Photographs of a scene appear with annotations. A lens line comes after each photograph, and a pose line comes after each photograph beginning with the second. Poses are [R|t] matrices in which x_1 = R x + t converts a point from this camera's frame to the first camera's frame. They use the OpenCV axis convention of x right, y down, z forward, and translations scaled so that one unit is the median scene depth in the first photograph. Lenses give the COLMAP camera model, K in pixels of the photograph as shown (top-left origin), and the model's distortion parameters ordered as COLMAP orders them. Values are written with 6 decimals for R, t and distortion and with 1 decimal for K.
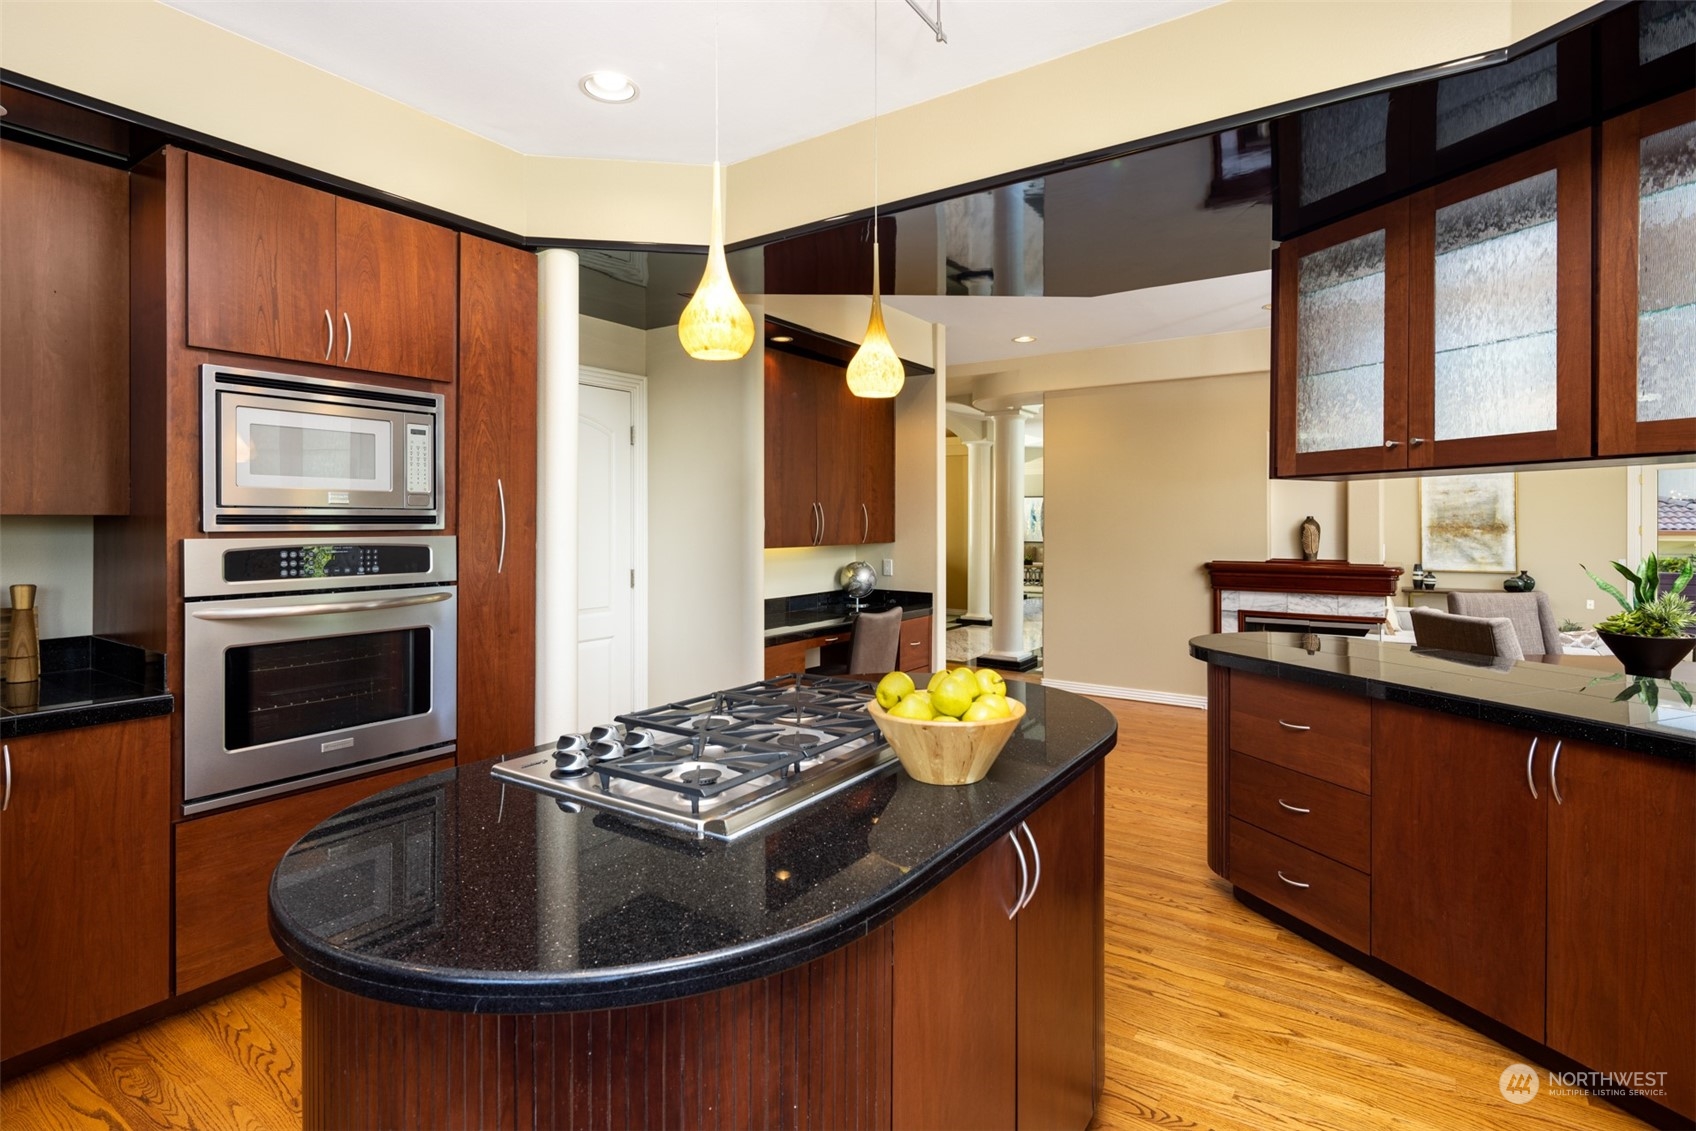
lens RADIAL K [[808.0, 0, 892.9], [0, 808.0, 524.1], [0, 0, 1]] dist [0.005222, -0.001239]
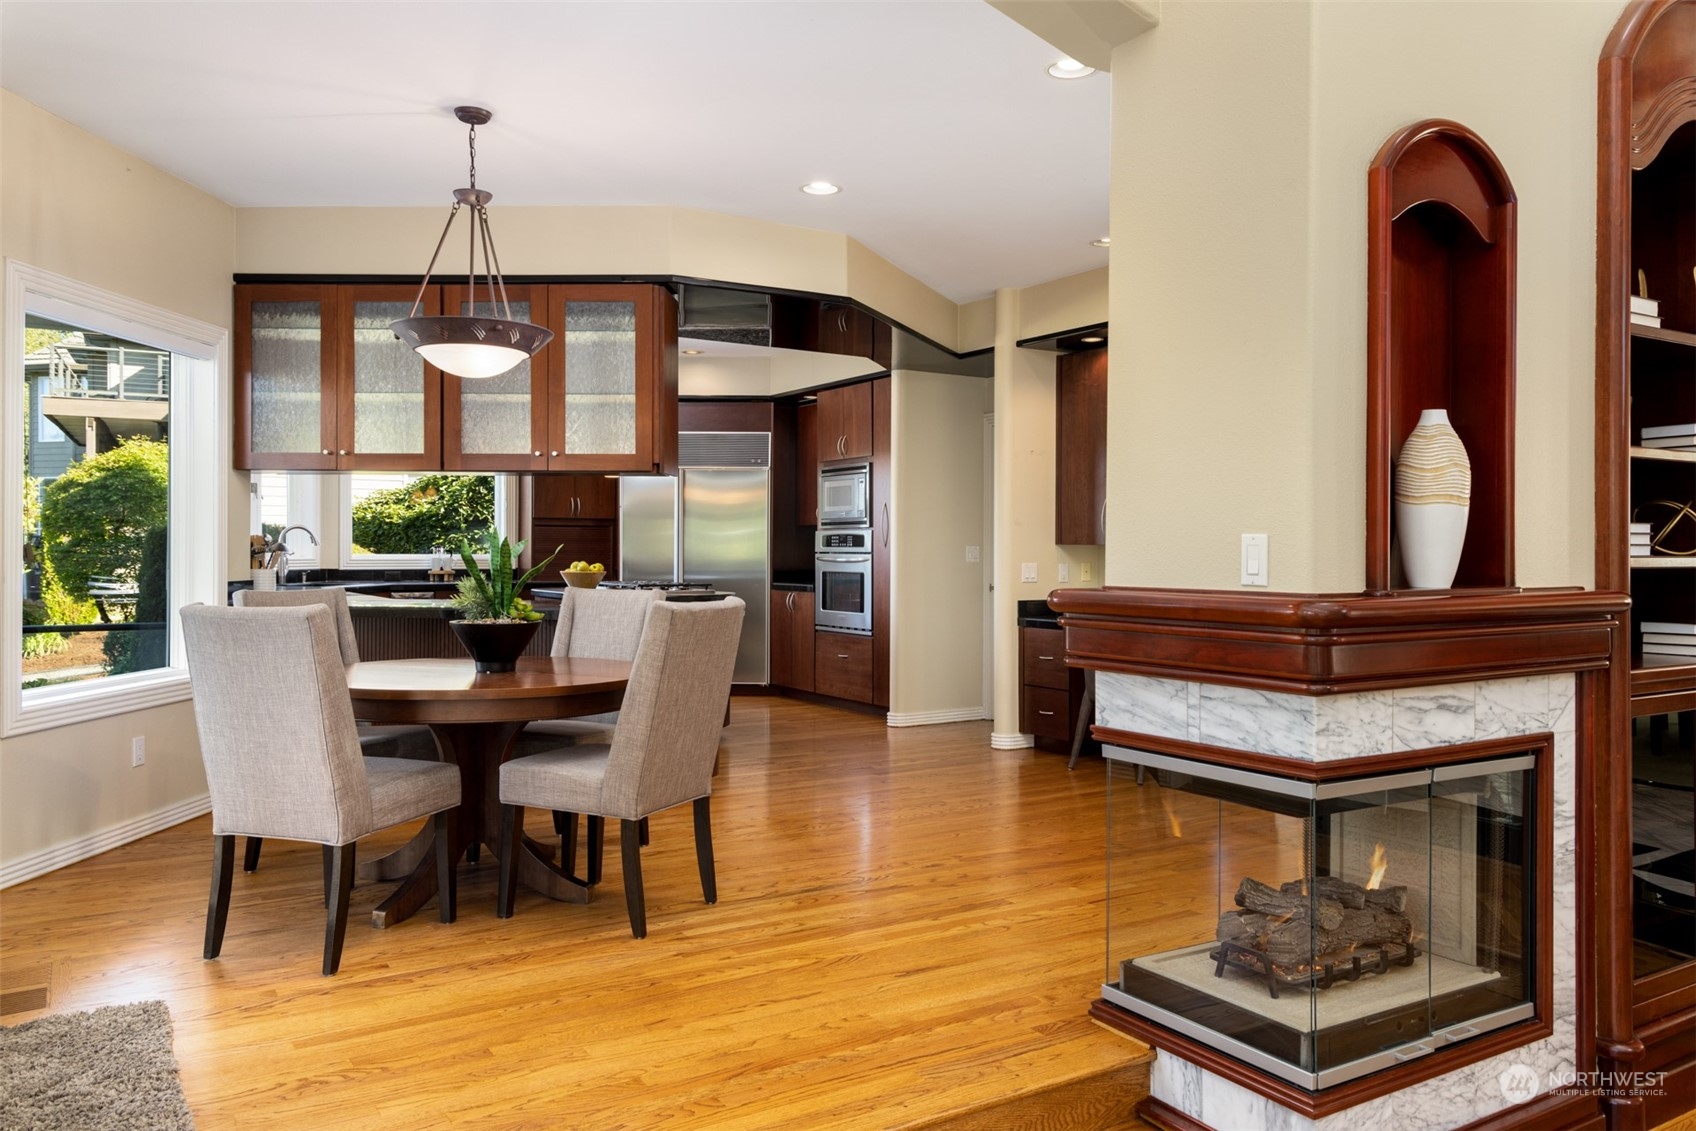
lens RADIAL K [[1141.7, 0, 848.4], [0, 1141.7, 558.0], [0, 0, 1]] dist [0.000996, 0.006551]
pose [[-0.414481, 0.003483, -0.910051, 2.312188], [-0.007281, 0.999948, 0.007143, 0.070424], [0.910029, 0.009587, -0.414434, 2.347463]]
